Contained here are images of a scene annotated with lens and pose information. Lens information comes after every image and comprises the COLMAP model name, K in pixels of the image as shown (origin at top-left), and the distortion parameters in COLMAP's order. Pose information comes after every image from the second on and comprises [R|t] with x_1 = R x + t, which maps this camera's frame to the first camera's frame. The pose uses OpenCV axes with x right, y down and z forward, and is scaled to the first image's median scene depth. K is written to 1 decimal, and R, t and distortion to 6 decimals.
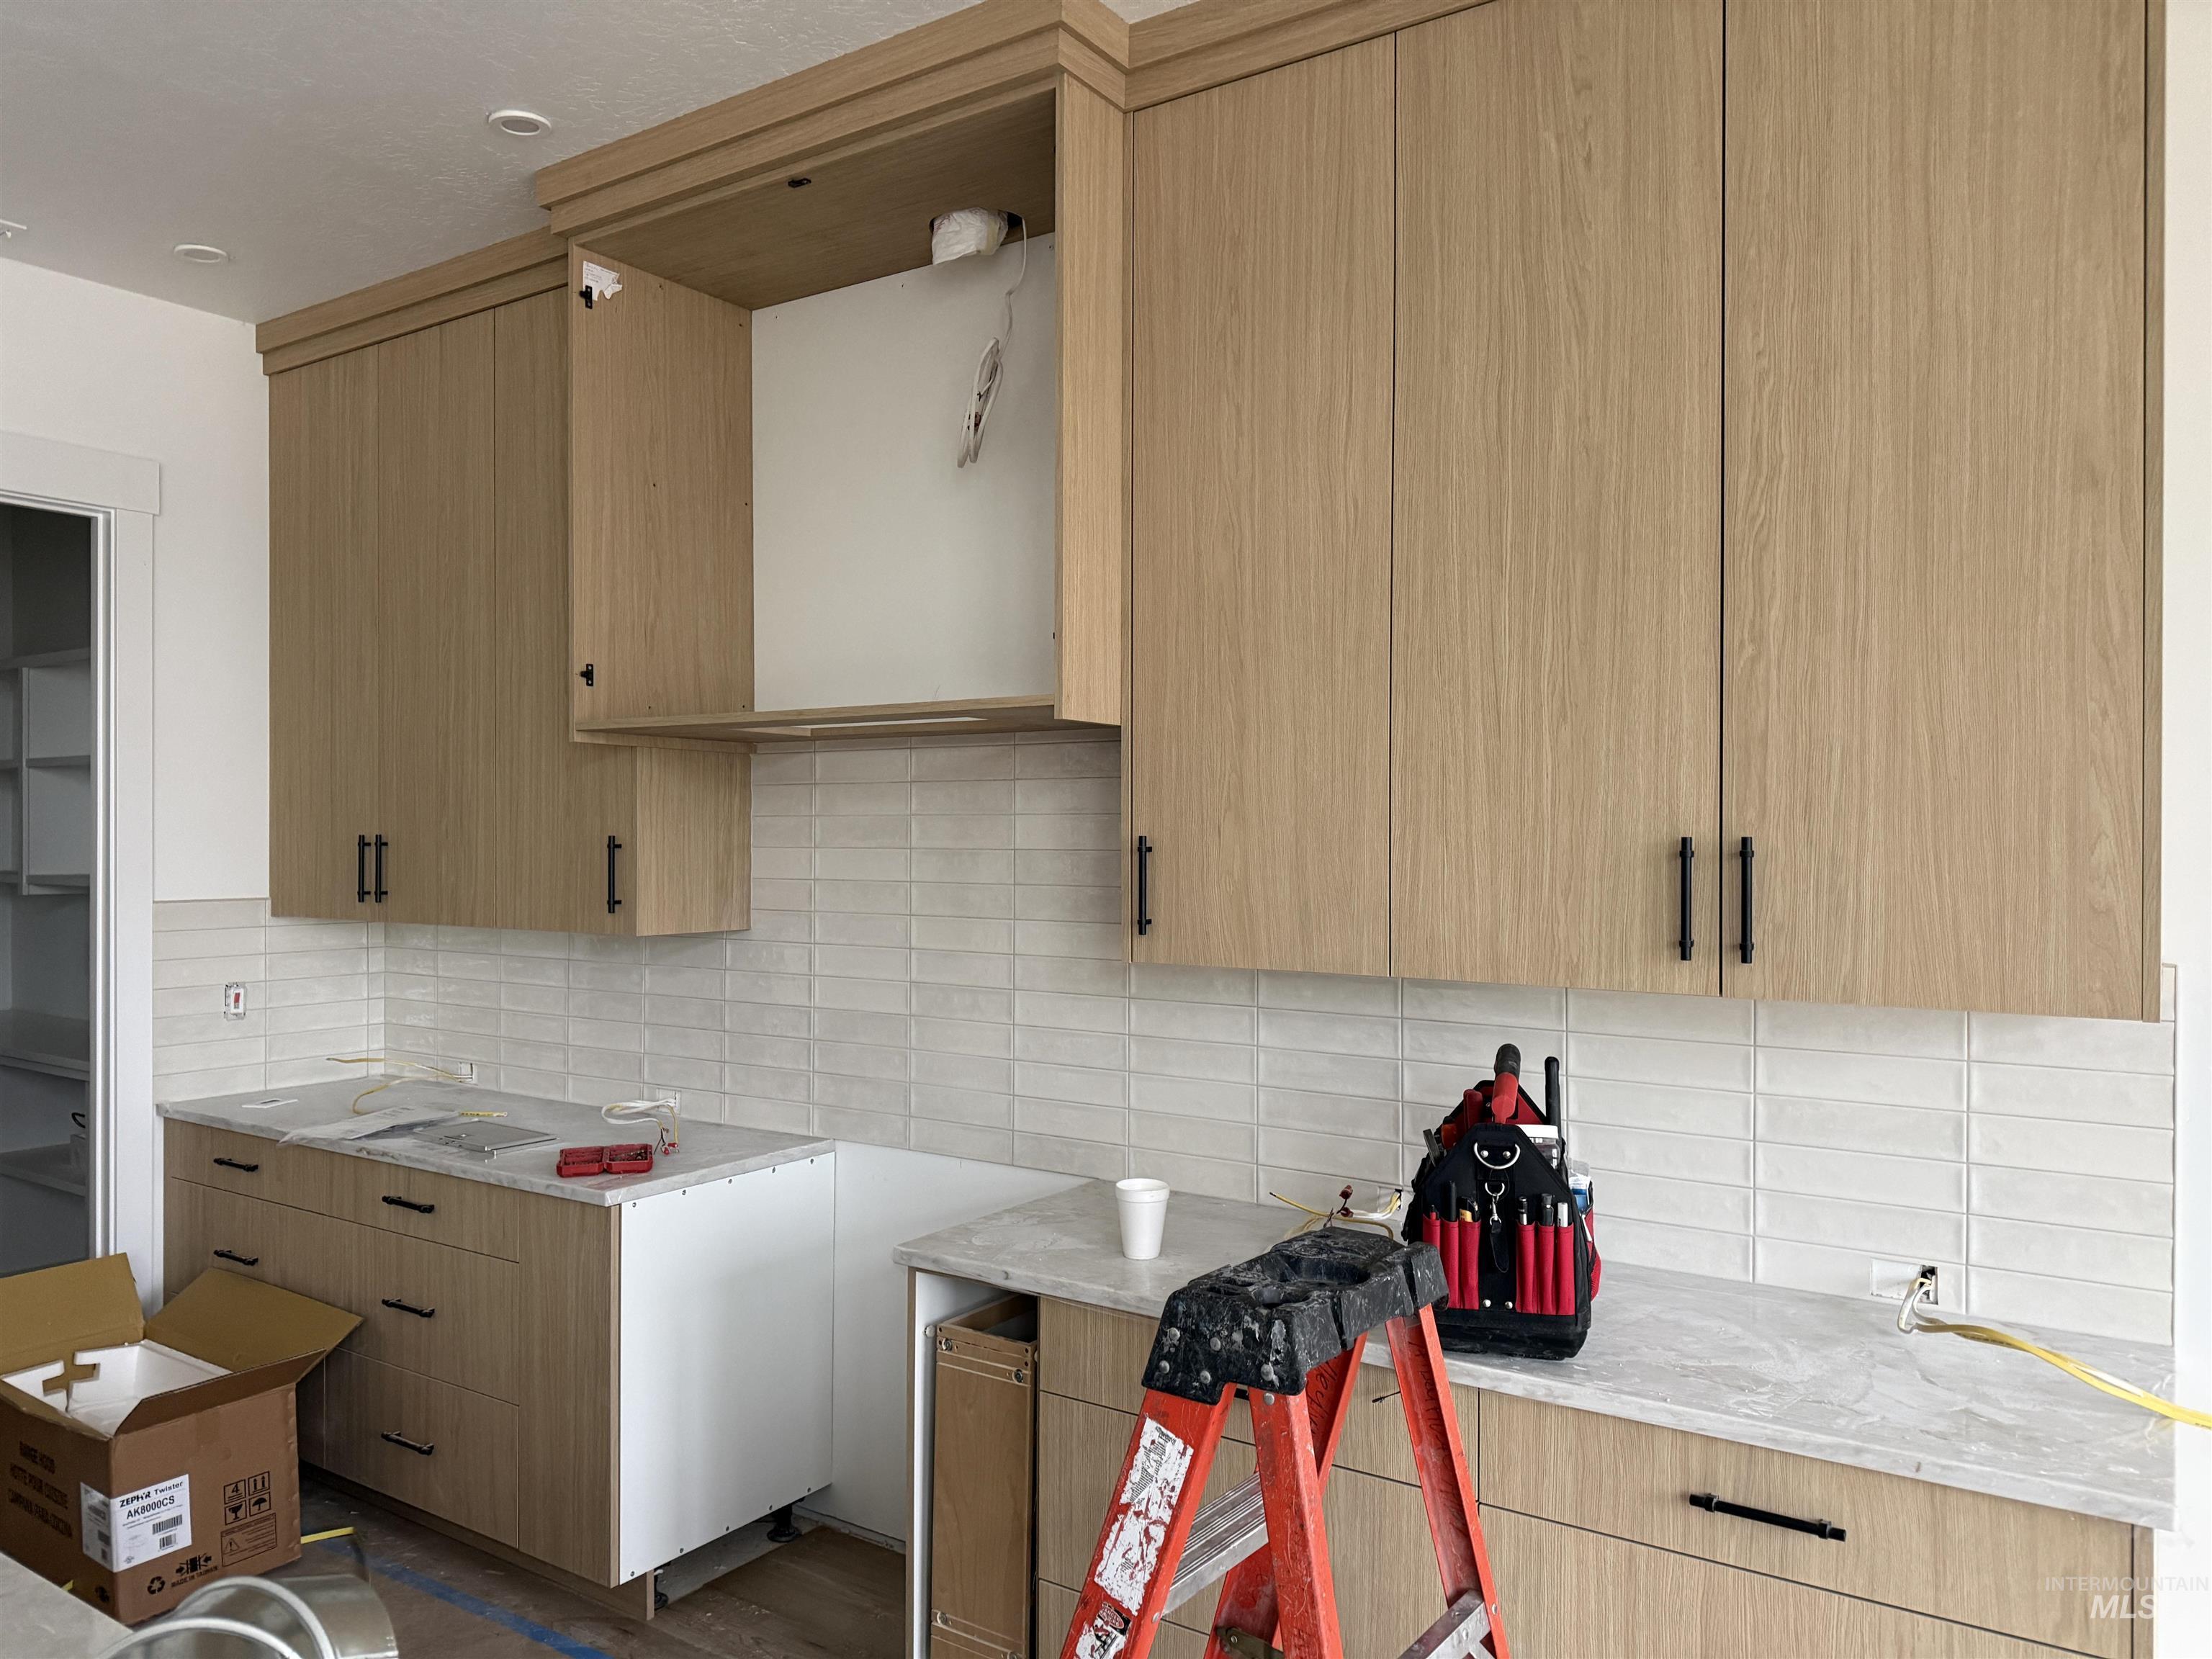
lens RADIAL K [[1553.5, 0, 1104.7], [0, 1553.5, 843.8], [0, 0, 1]] dist [0.014562, -0.019375]
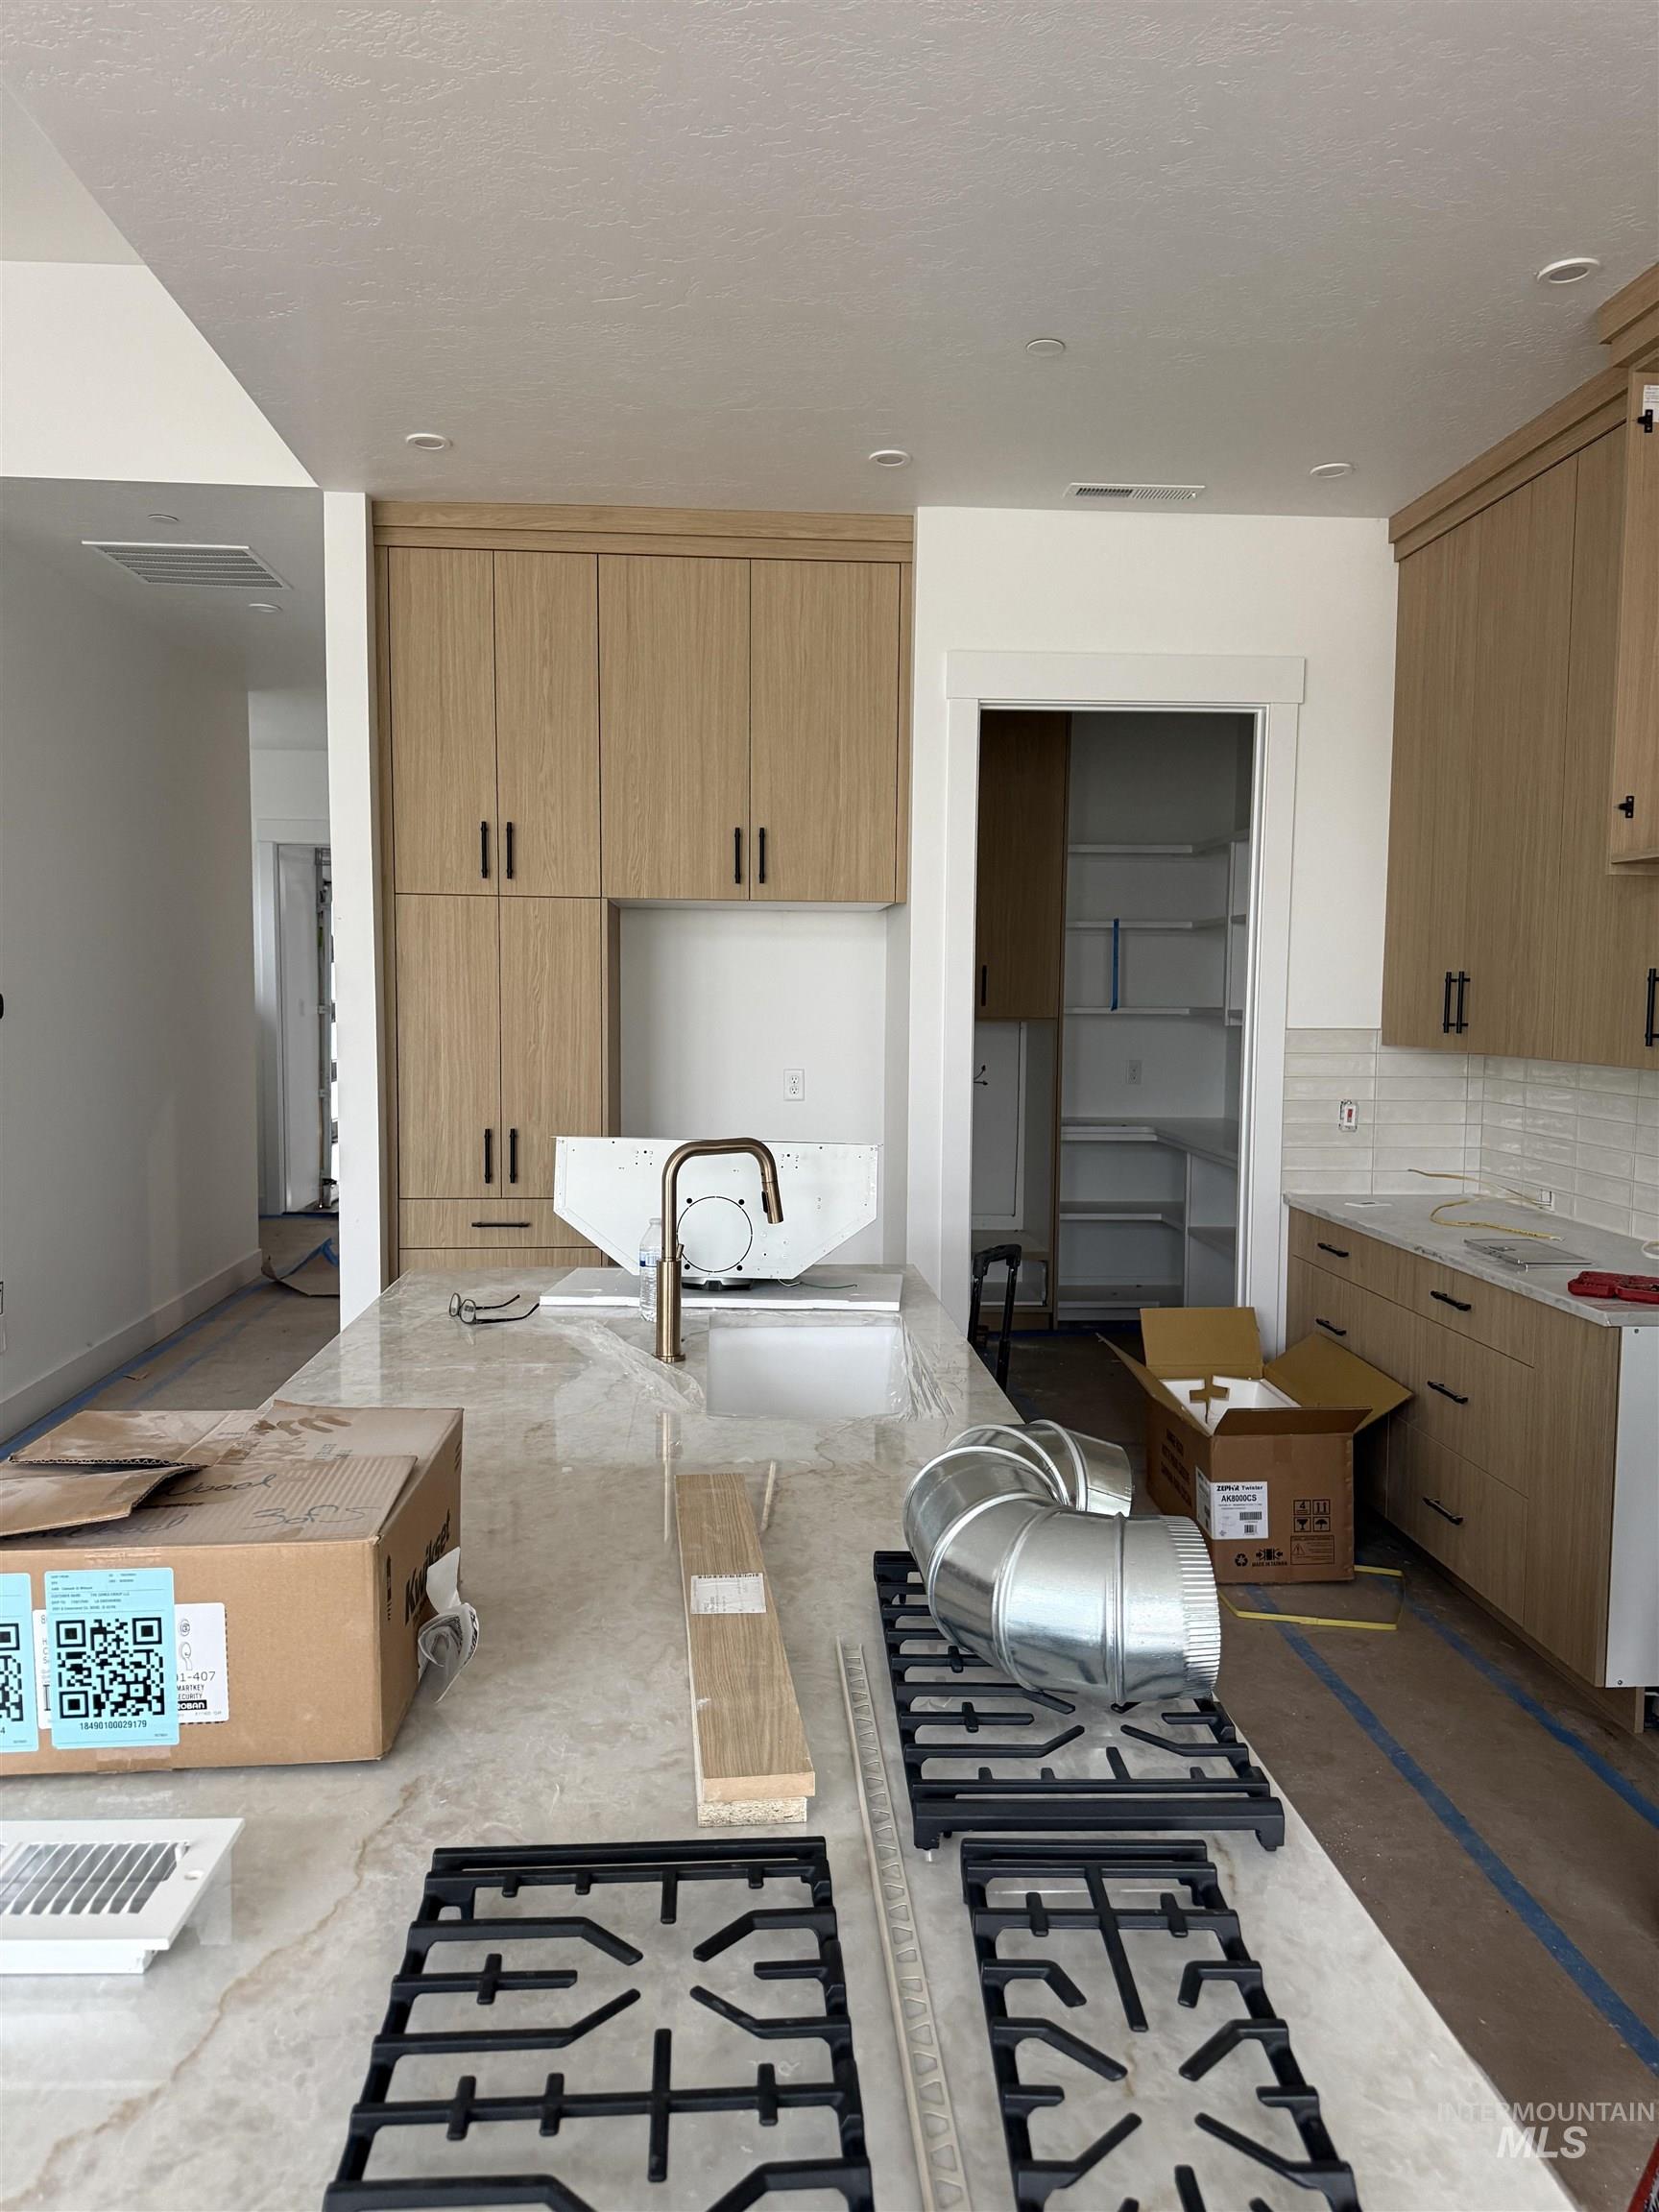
lens RADIAL K [[1553.5, 0, 818.7], [0, 1553.5, 1100.9], [0, 0, 1]] dist [0.014562, -0.019375]
pose [[0.611061, 0.060299, -0.789284, 0.149986], [-0.008053, 0.997516, 0.069973, 0.014061], [0.791543, -0.036402, 0.610029, -0.034581]]
